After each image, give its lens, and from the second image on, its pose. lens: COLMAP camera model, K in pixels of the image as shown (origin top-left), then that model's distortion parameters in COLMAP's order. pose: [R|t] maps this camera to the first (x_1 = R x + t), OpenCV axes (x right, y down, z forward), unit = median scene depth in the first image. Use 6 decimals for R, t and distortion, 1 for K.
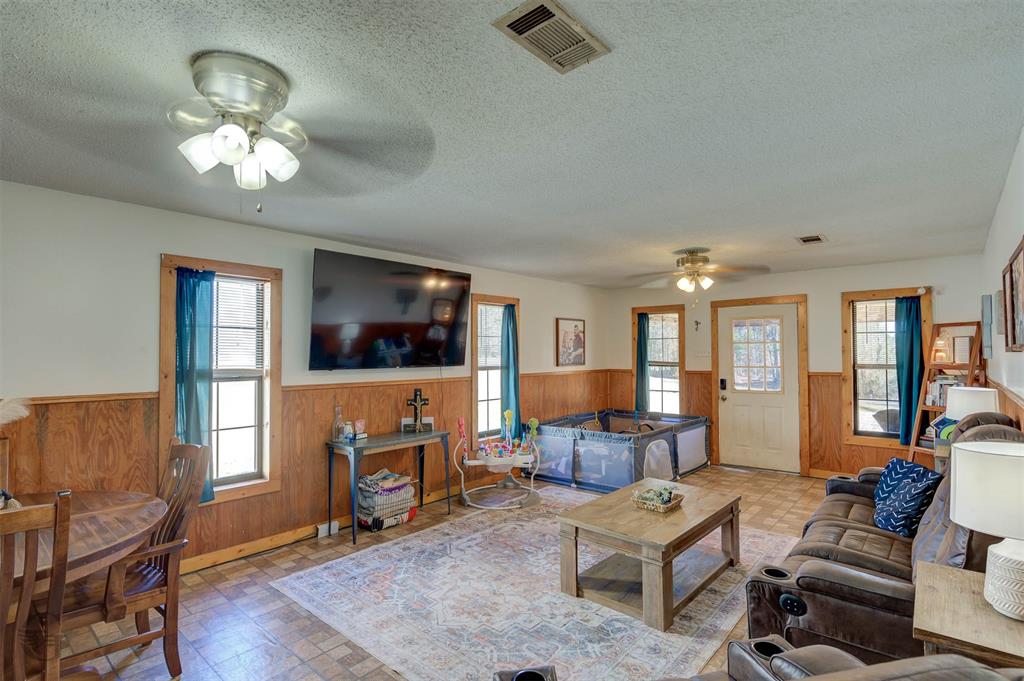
lens RADIAL K [[502.7, 0, 514.4], [0, 502.7, 342.9], [0, 0, 1]] dist [-0.006399, -0.000539]
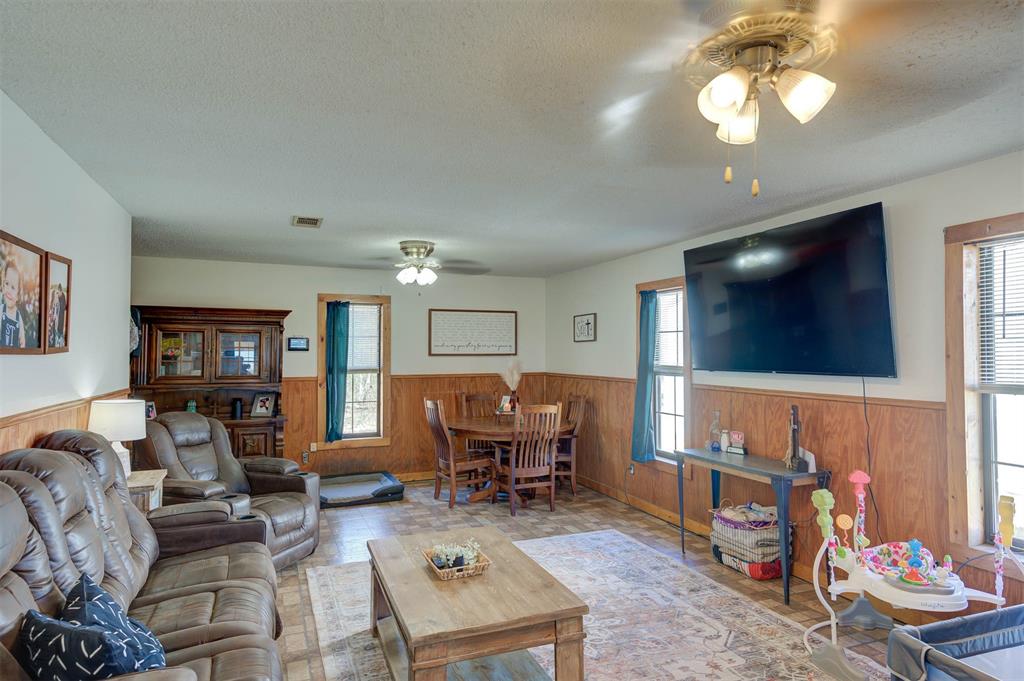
lens RADIAL K [[610.9, 0, 513.4], [0, 610.9, 336.5], [0, 0, 1]] dist [0.004173, 0.000768]
pose [[-0.465575, -0.019517, -0.884793, 0.872324], [0.018546, 0.999322, -0.031803, 0.020144], [0.884814, -0.031216, -0.464898, 1.268640]]
